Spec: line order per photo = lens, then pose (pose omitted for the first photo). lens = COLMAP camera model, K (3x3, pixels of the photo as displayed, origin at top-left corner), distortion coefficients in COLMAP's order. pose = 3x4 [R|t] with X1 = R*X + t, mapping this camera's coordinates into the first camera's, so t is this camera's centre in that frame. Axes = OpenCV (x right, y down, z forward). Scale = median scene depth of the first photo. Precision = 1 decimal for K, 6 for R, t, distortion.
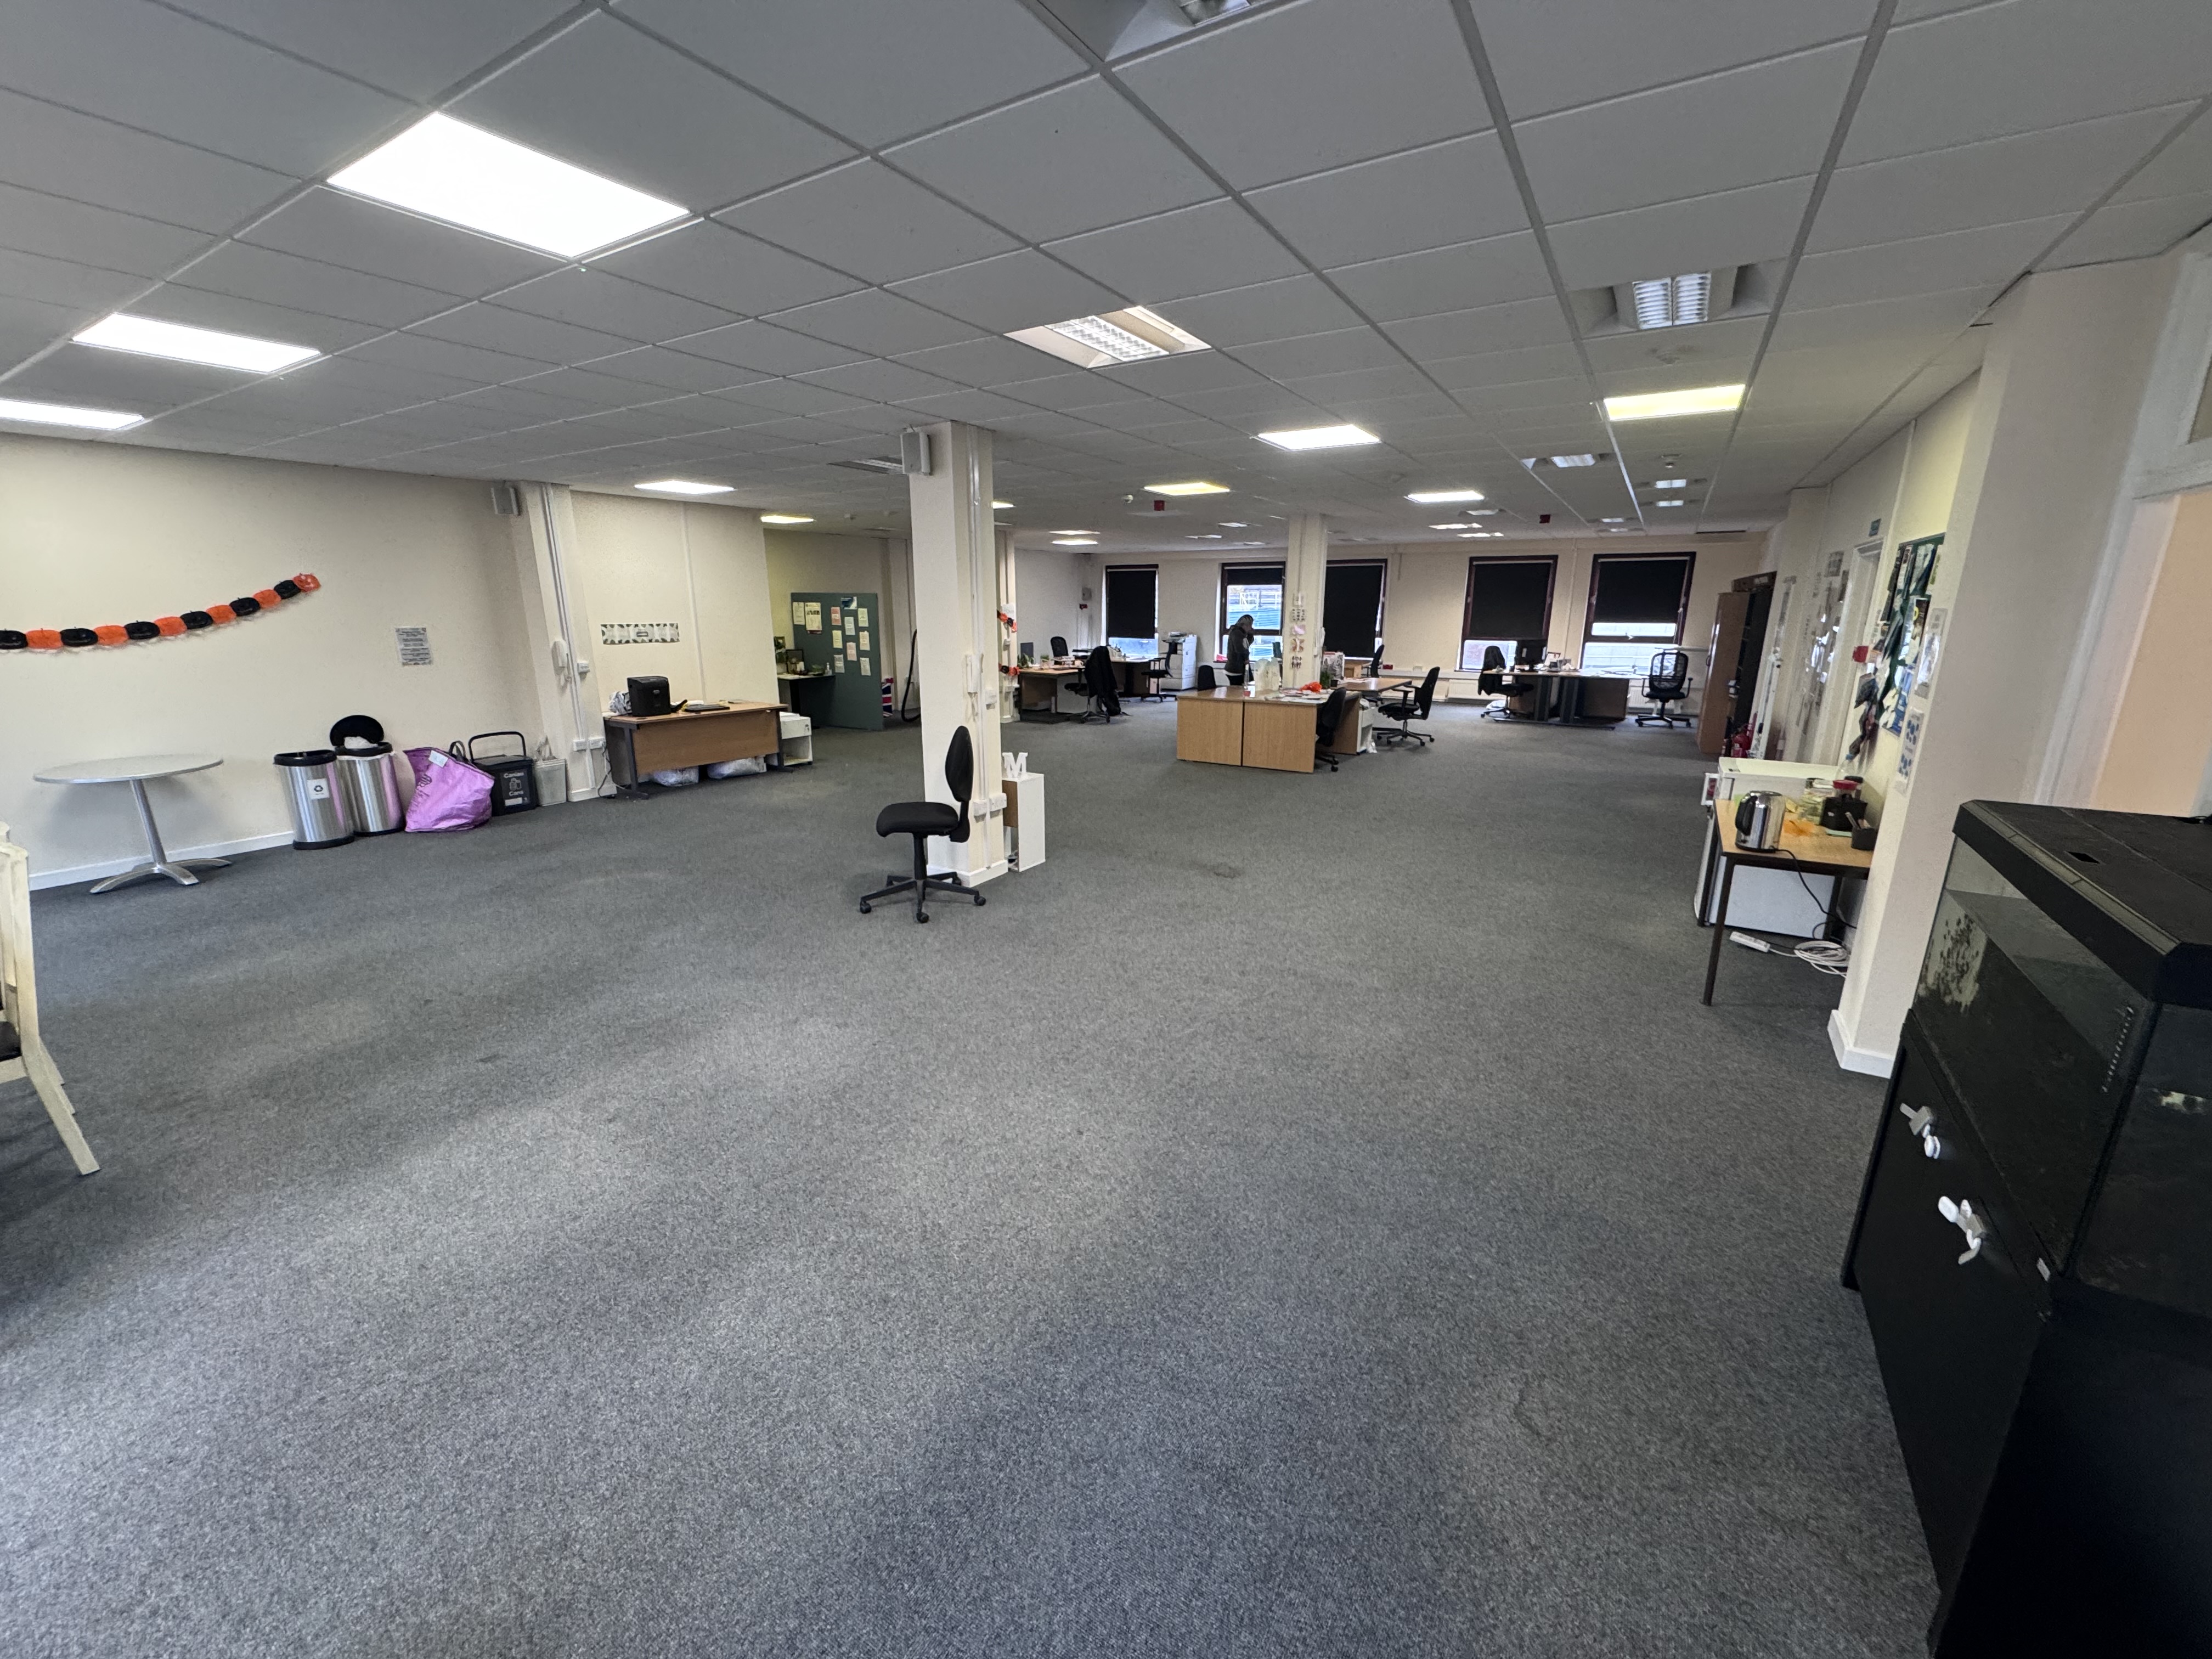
lens RADIAL K [[886.7, 0, 1100.9], [0, 886.7, 837.3], [0, 0, 1]] dist [-0.009716, 0.000120]
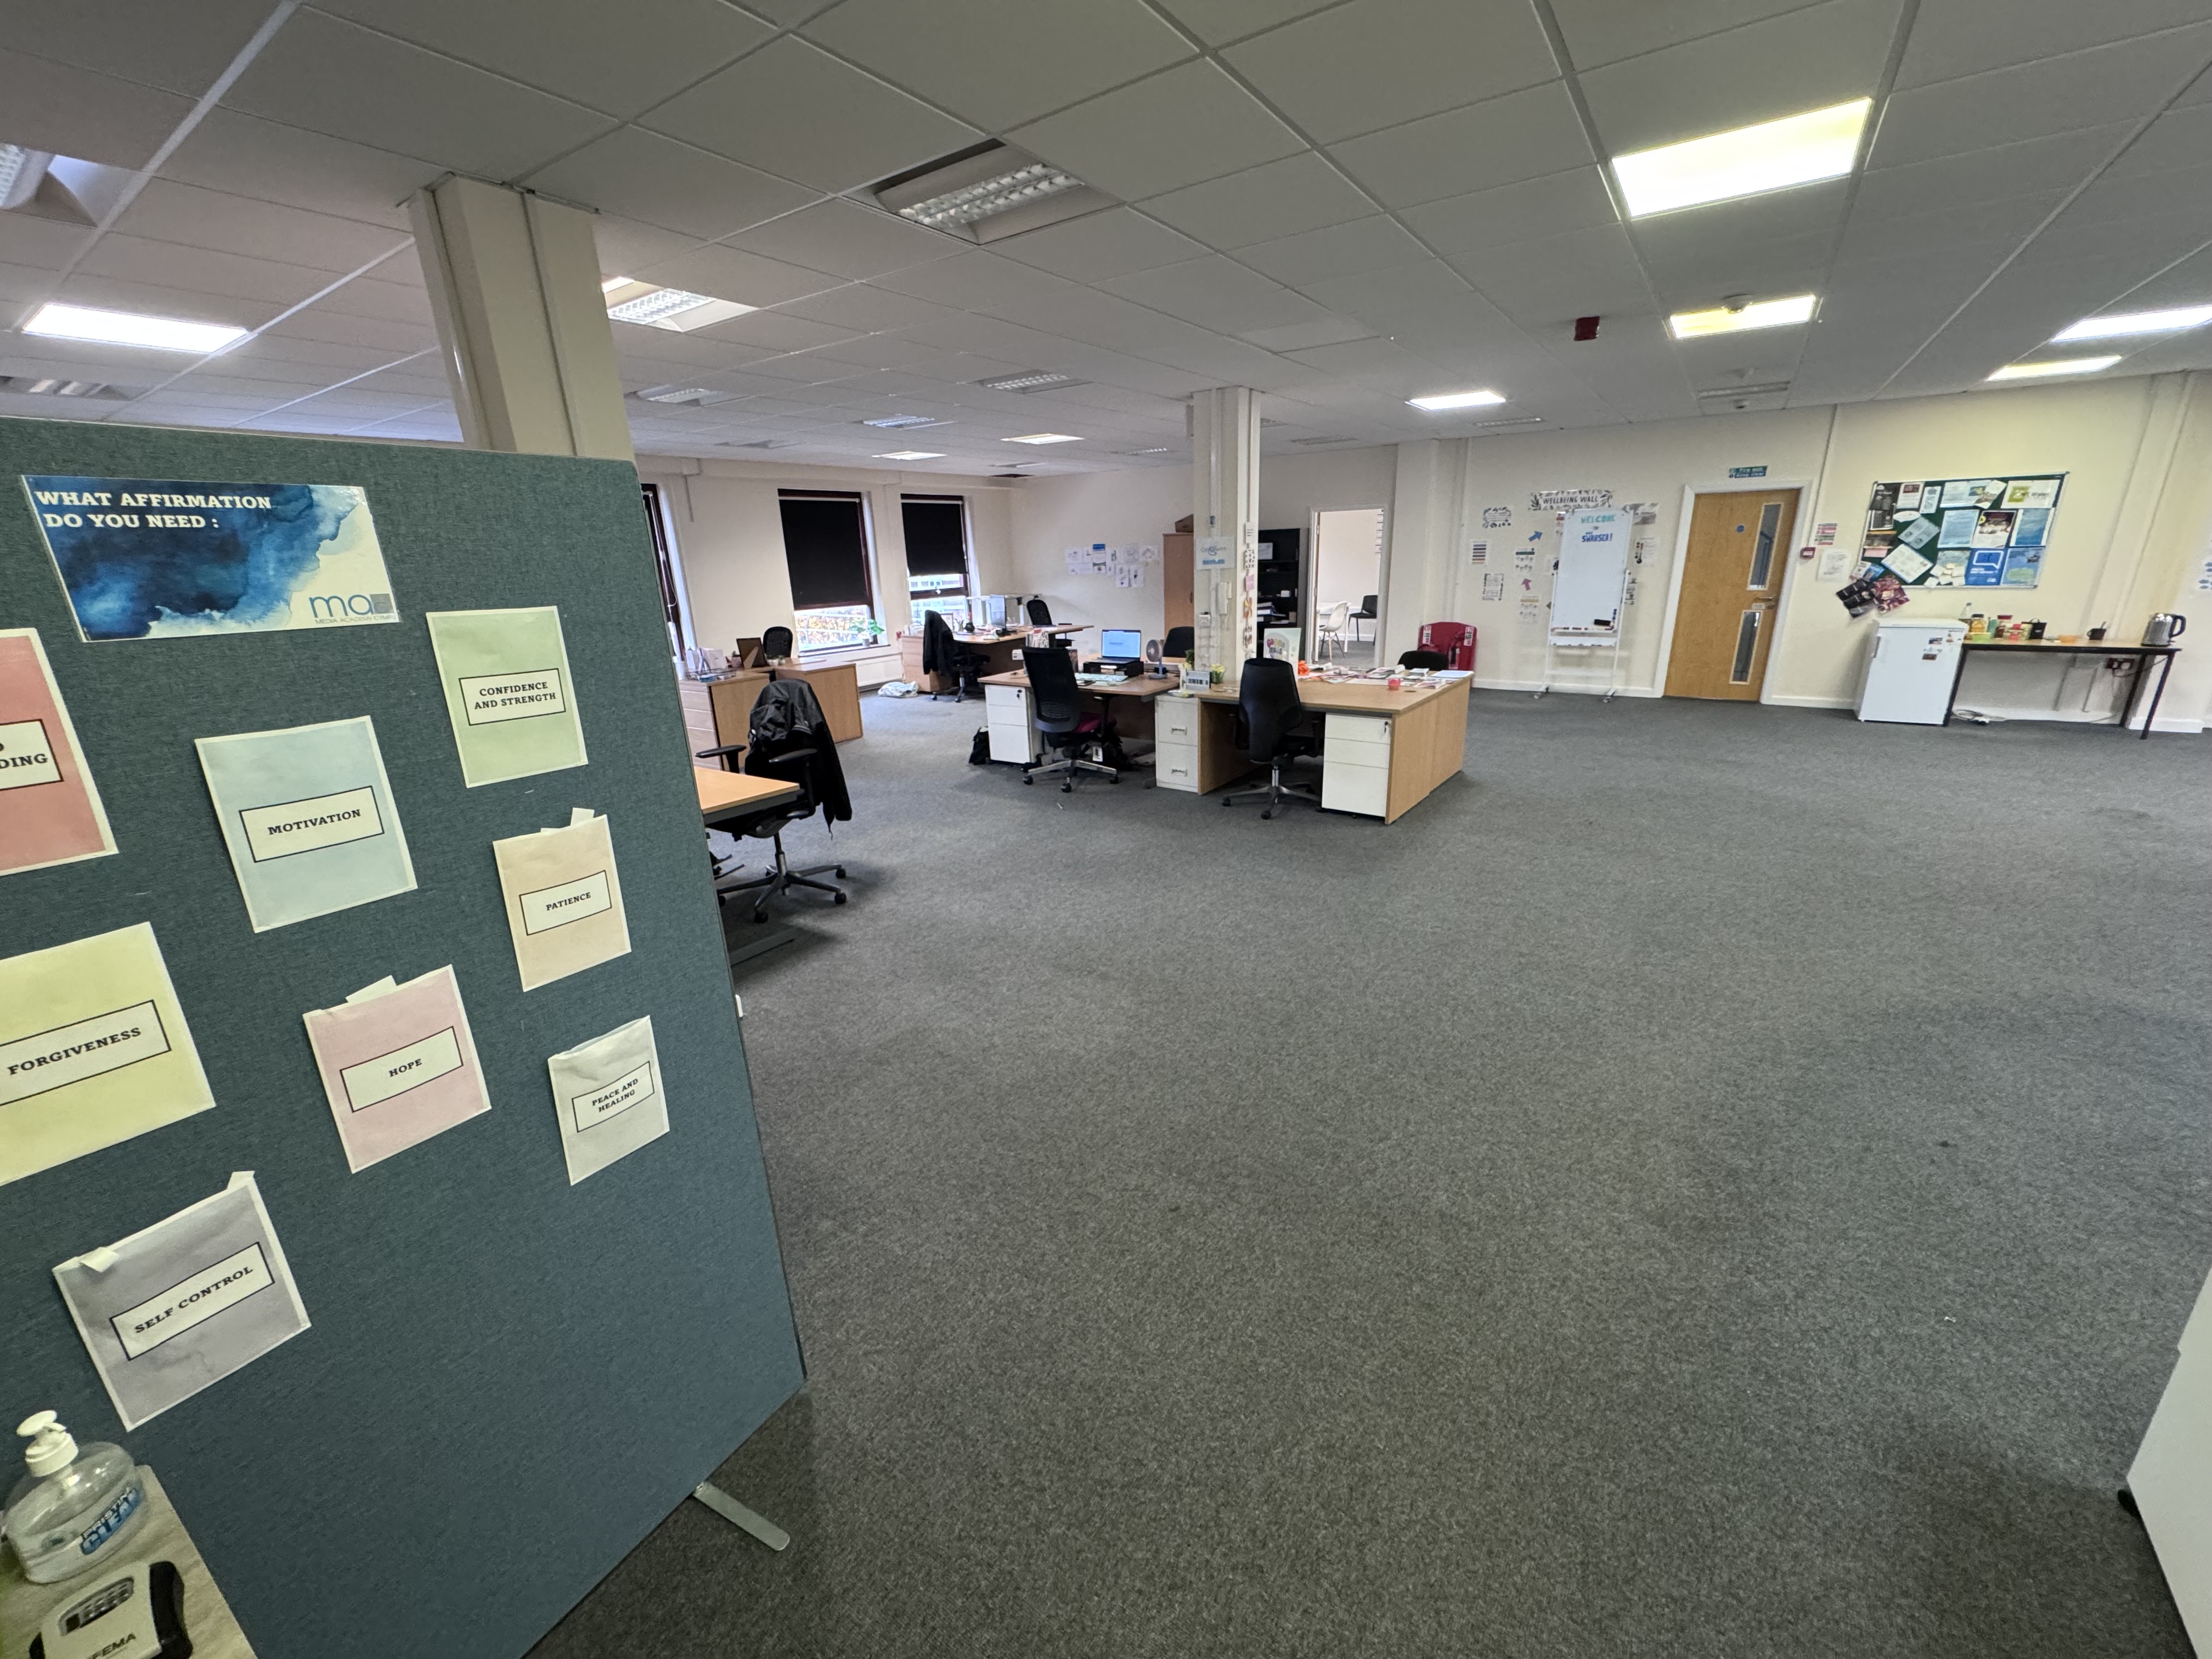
lens RADIAL K [[886.7, 0, 1100.9], [0, 886.7, 837.3], [0, 0, 1]] dist [-0.009716, 0.000120]
pose [[0.055448, -0.311958, 0.948477, -0.363398], [0.291439, 0.913627, 0.283458, -0.239399], [-0.954981, 0.260706, 0.141575, 0.913168]]
